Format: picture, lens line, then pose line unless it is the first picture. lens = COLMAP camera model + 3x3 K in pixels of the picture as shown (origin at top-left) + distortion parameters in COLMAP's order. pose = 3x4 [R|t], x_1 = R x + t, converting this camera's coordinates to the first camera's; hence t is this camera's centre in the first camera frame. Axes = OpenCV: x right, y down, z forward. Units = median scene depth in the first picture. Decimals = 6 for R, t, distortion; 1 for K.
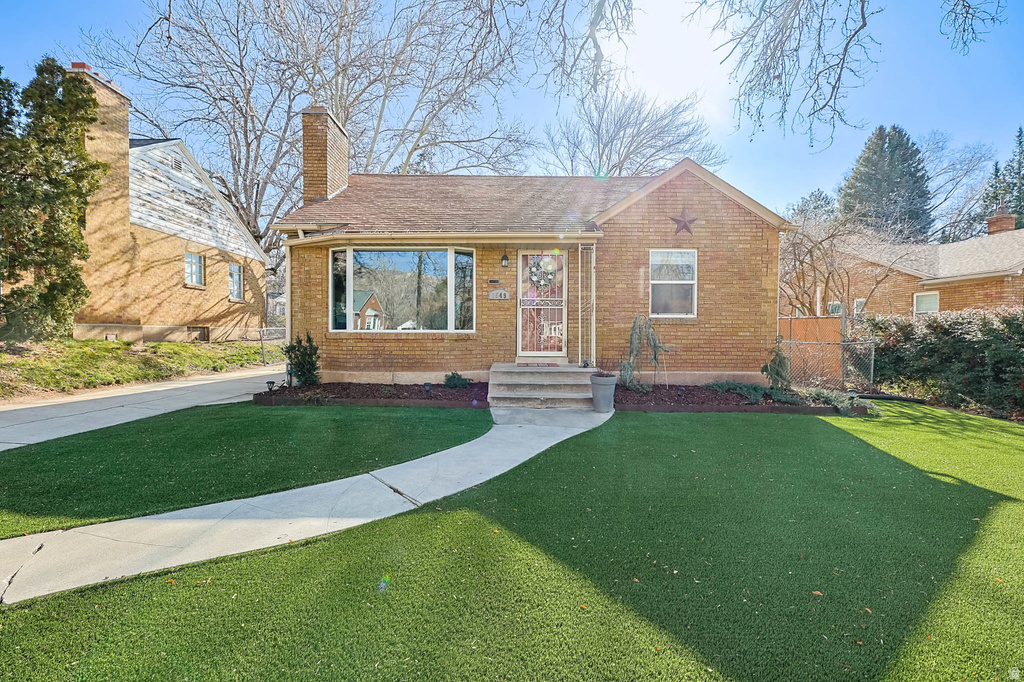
lens RADIAL K [[435.1, 0, 512.0], [0, 435.1, 341.0], [0, 0, 1]] dist [-0.000519, -0.000828]
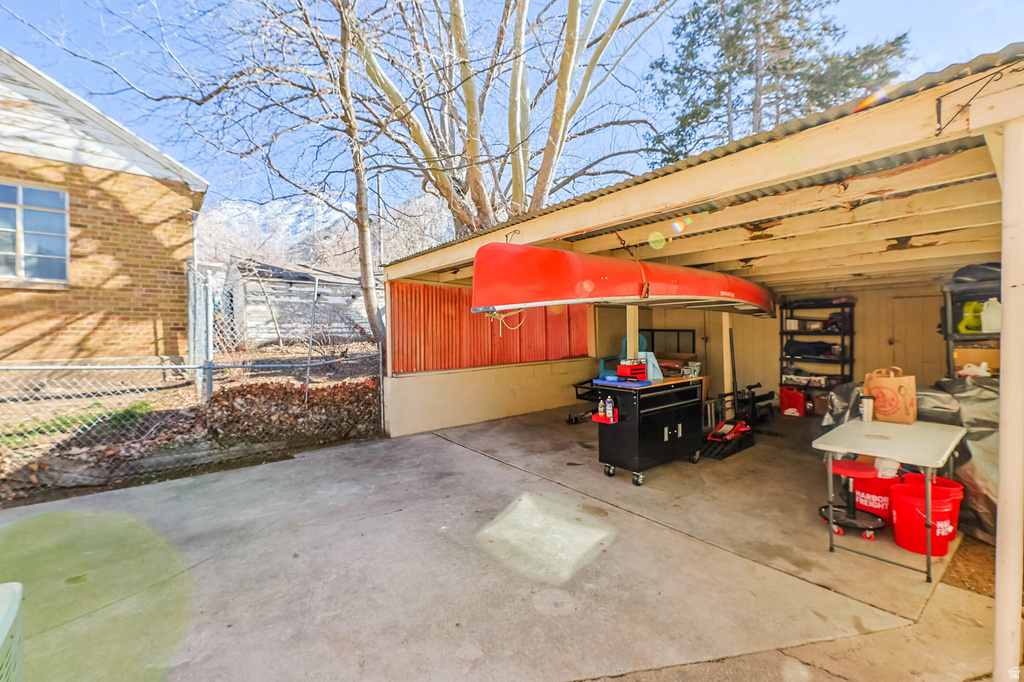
lens RADIAL K [[435.1, 0, 512.0], [0, 435.1, 341.0], [0, 0, 1]] dist [-0.000519, -0.000828]
pose [[0.641527, -0.002014, -0.767098, -0.180072], [0.001119, 0.999998, -0.001690, -0.082492], [0.767100, 0.000226, 0.641528, 2.066131]]
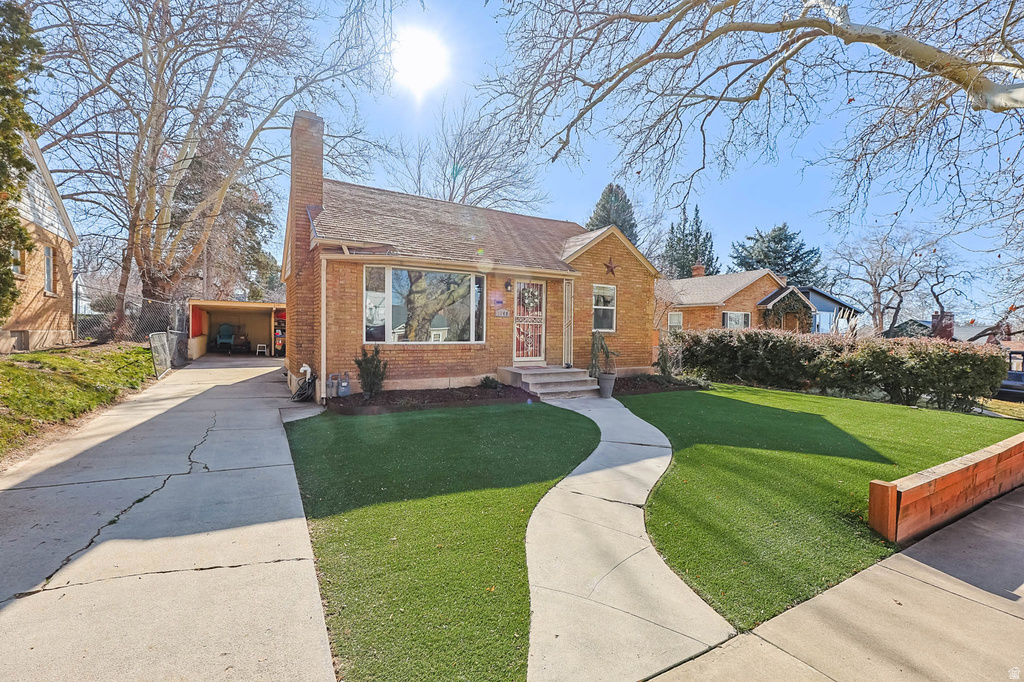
lens RADIAL K [[435.1, 0, 512.0], [0, 435.1, 341.0], [0, 0, 1]] dist [-0.000519, -0.000828]
pose [[0.855167, -0.004805, 0.518331, -0.653651], [0.000115, 0.999959, 0.009080, -0.036462], [-0.518353, -0.007705, 0.855132, -0.090934]]
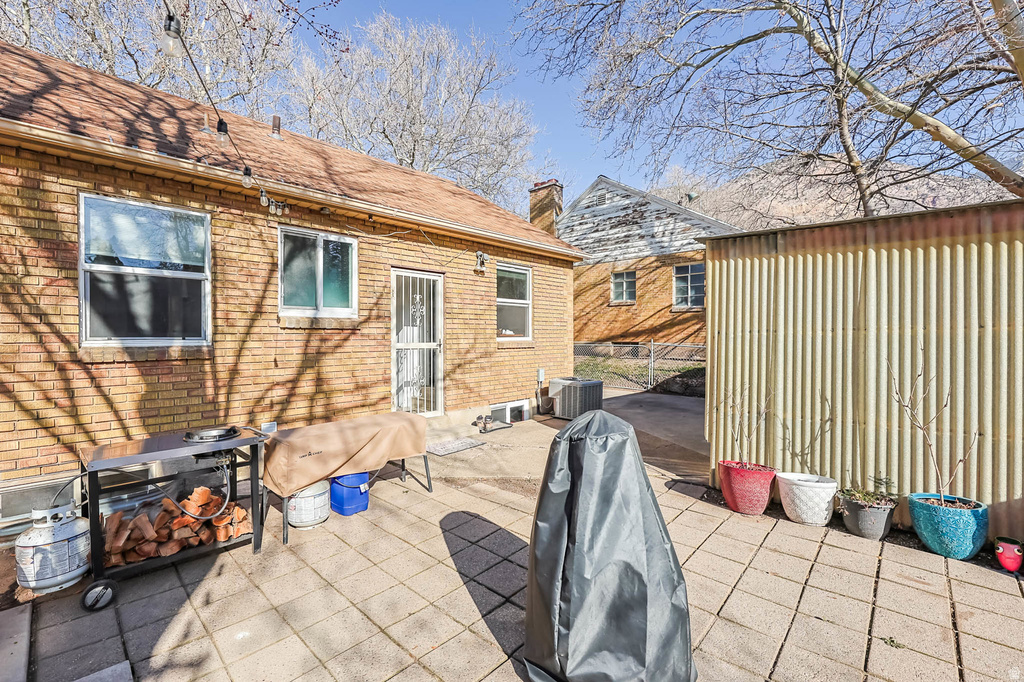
lens RADIAL K [[435.1, 0, 512.0], [0, 435.1, 341.0], [0, 0, 1]] dist [-0.000519, -0.000828]
pose [[-0.678582, 0.006024, -0.734500, 0.351114], [-0.010967, 0.999772, 0.018331, -0.082684], [0.734443, 0.020495, -0.678361, 2.500227]]
